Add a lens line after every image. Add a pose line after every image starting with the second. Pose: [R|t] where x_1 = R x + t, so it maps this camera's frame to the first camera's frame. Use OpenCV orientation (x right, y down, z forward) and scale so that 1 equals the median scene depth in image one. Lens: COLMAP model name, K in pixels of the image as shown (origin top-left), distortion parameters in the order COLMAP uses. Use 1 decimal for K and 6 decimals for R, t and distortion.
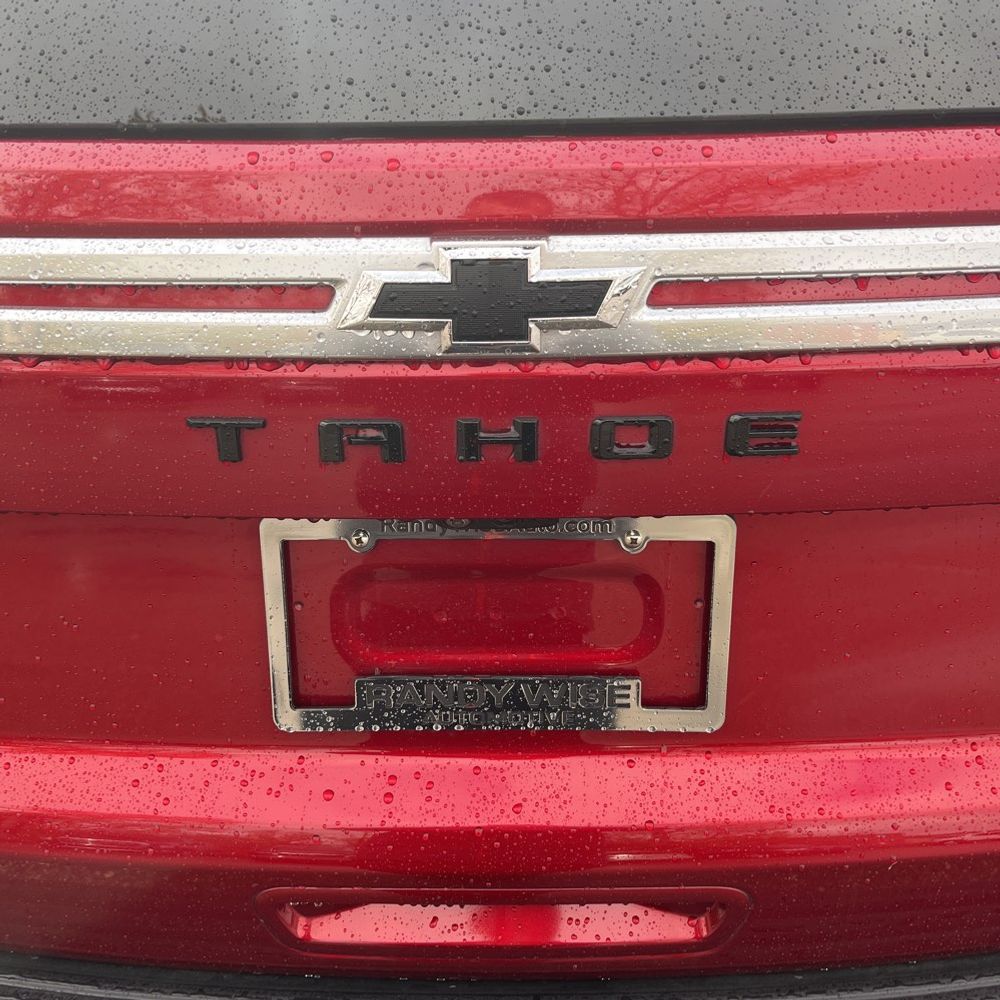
lens RADIAL K [[1000.1, 0, 496.8], [0, 1000.1, 501.5], [0, 0, 1]] dist [0.022348, 0.000000]
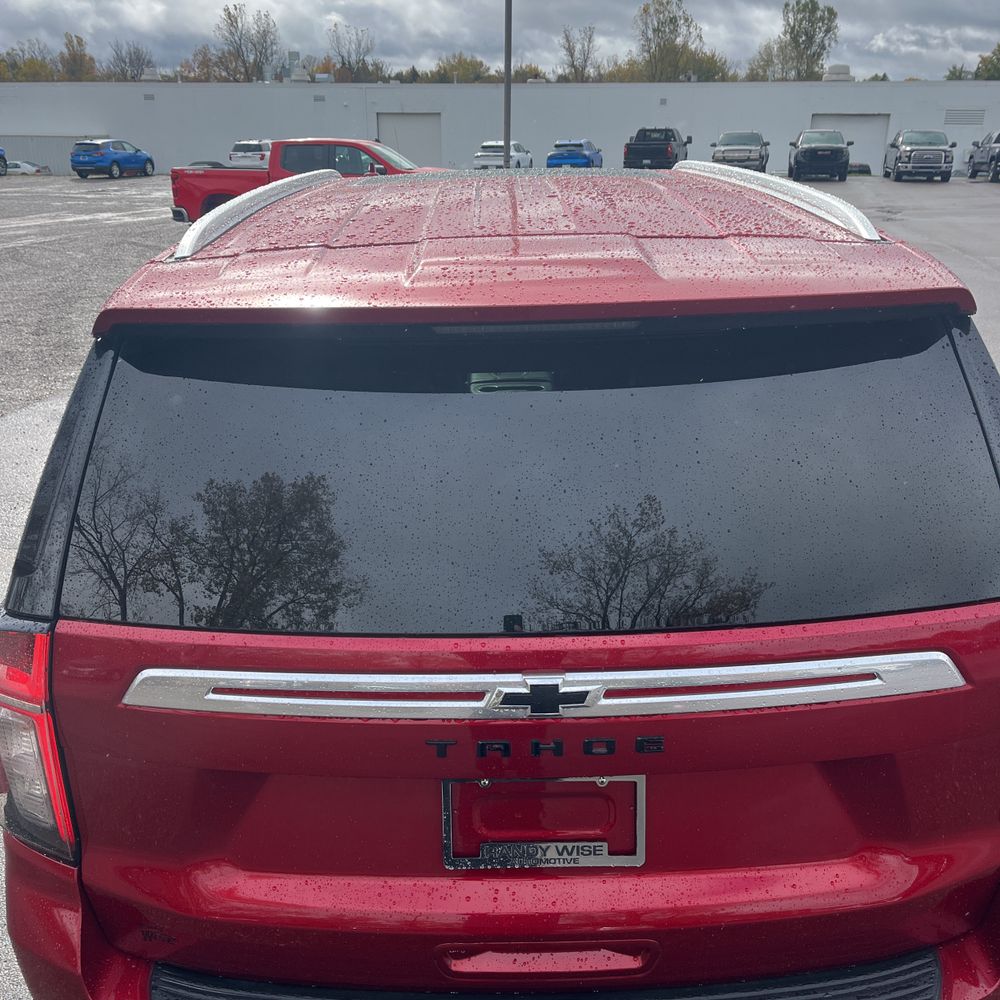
lens RADIAL K [[1000.1, 0, 496.9], [0, 1000.1, 502.3], [0, 0, 1]] dist [0.022348, 0.000000]
pose [[0.999823, -0.010618, 0.015506, -0.131673], [0.012613, 0.990795, -0.134783, -0.279193], [-0.013932, 0.134955, 0.990754, -1.333596]]
